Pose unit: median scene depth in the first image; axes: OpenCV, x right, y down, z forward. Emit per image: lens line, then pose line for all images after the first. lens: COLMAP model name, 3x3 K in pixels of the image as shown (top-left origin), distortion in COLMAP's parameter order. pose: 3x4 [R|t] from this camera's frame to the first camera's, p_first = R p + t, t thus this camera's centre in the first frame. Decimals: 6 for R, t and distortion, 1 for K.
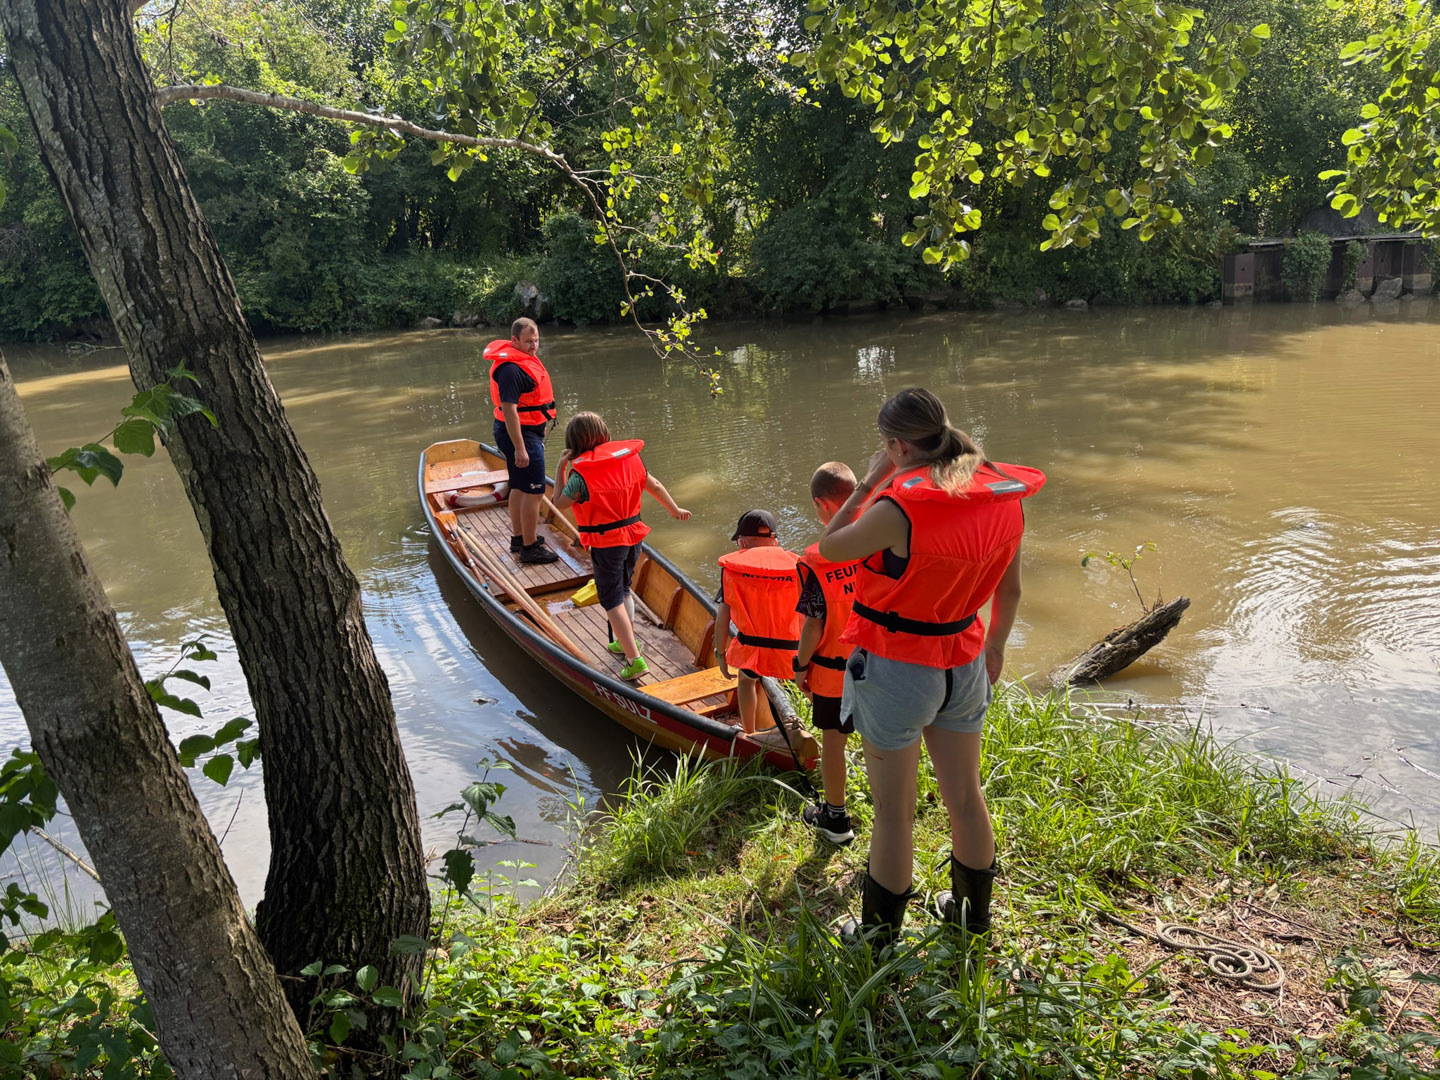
lens RADIAL K [[1080.2, 0, 710.0], [0, 1080.2, 533.5], [0, 0, 1]] dist [0.036506, -0.047790]
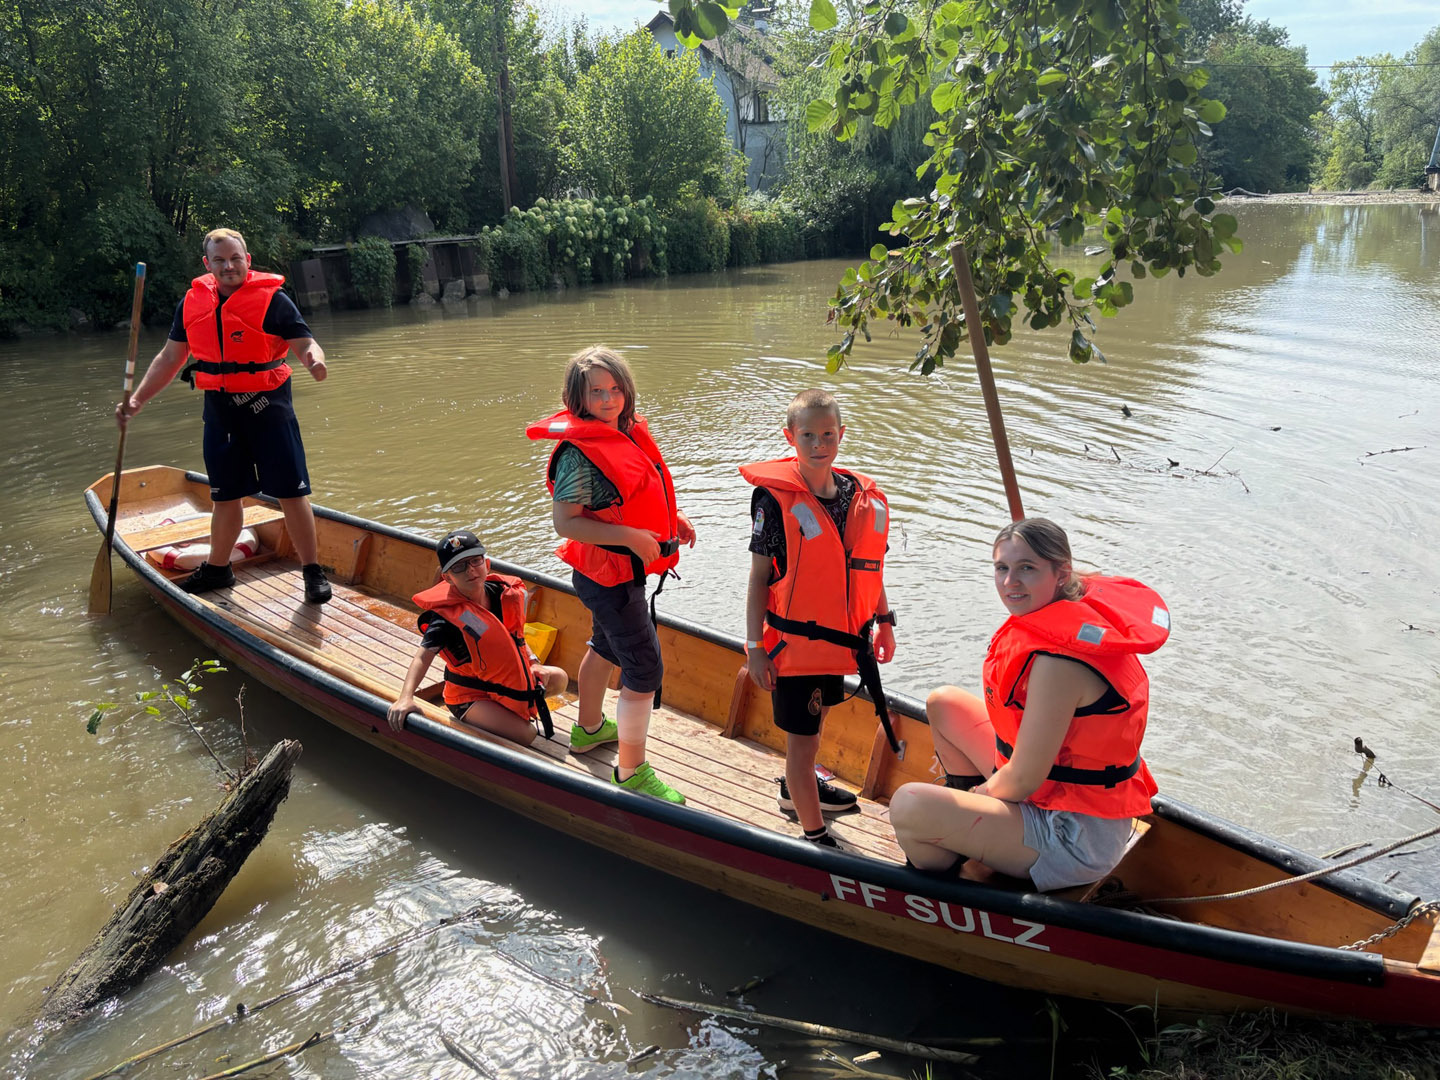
lens RADIAL K [[1080.2, 0, 724.3], [0, 1080.2, 529.6], [0, 0, 1]] dist [0.036506, -0.047790]
pose [[0.703261, -0.192676, 0.684325, 0.066098], [0.212618, 0.975520, 0.056162, -0.010390], [-0.678394, 0.106004, 0.727011, 0.118548]]
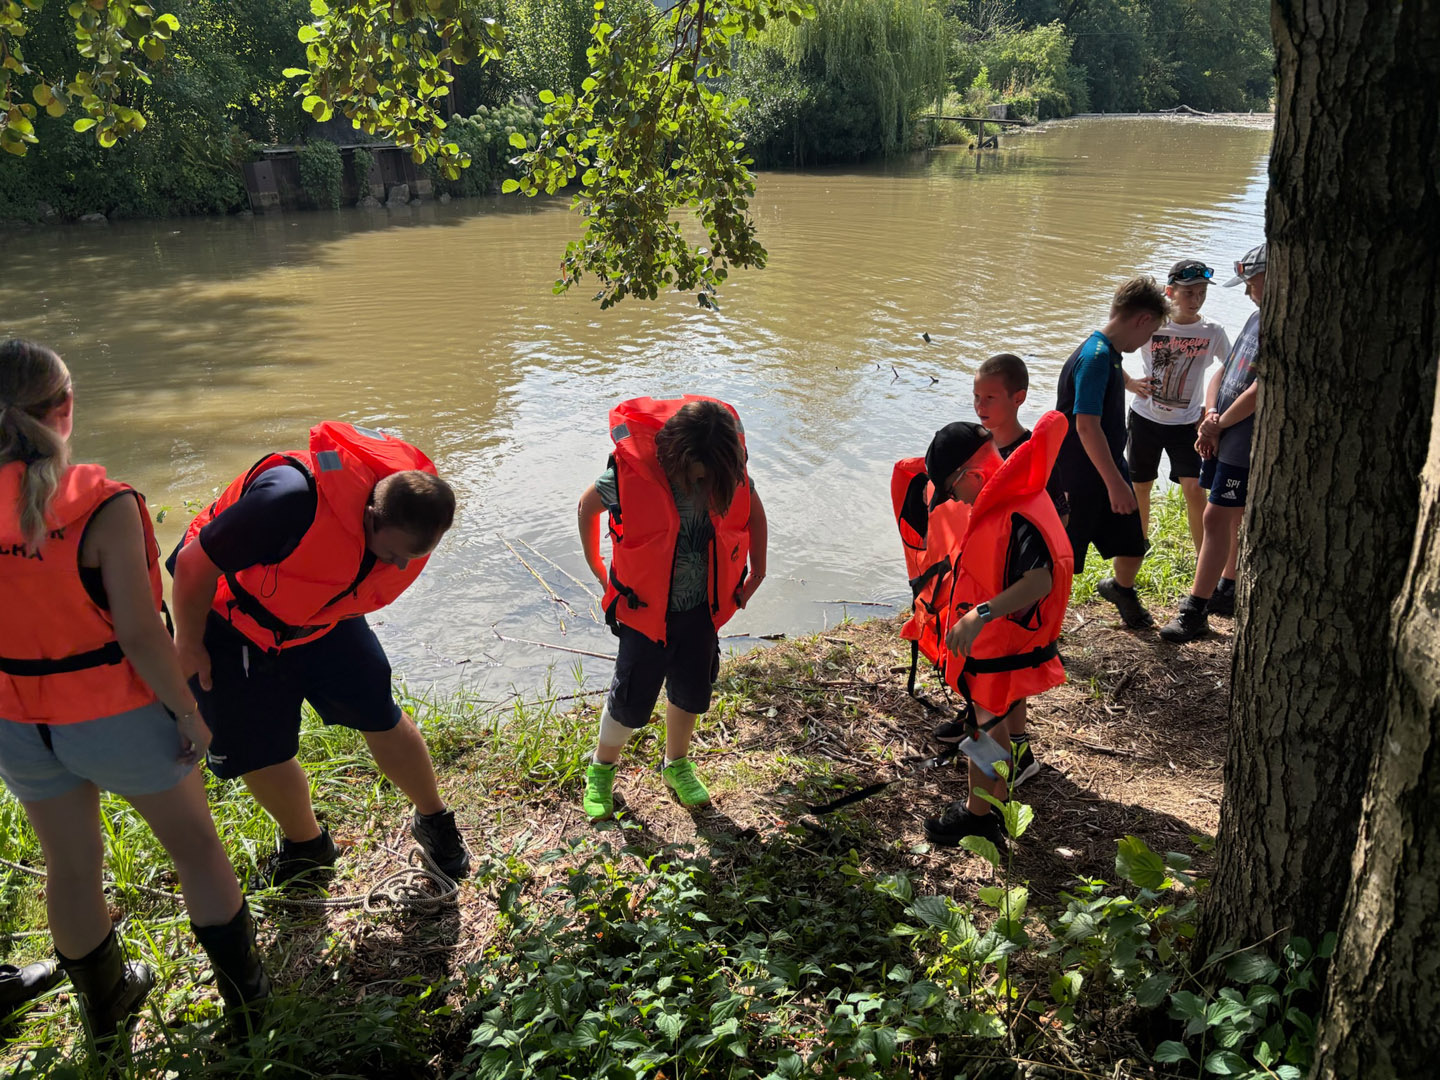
lens RADIAL K [[1080.2, 0, 710.4], [0, 1080.2, 551.7], [0, 0, 1]] dist [0.036506, -0.047790]
pose [[0.689118, -0.247816, 0.680958, 0.012942], [0.183532, 0.968755, 0.166820, -0.003873], [-0.701023, 0.010019, 0.713069, 0.014081]]
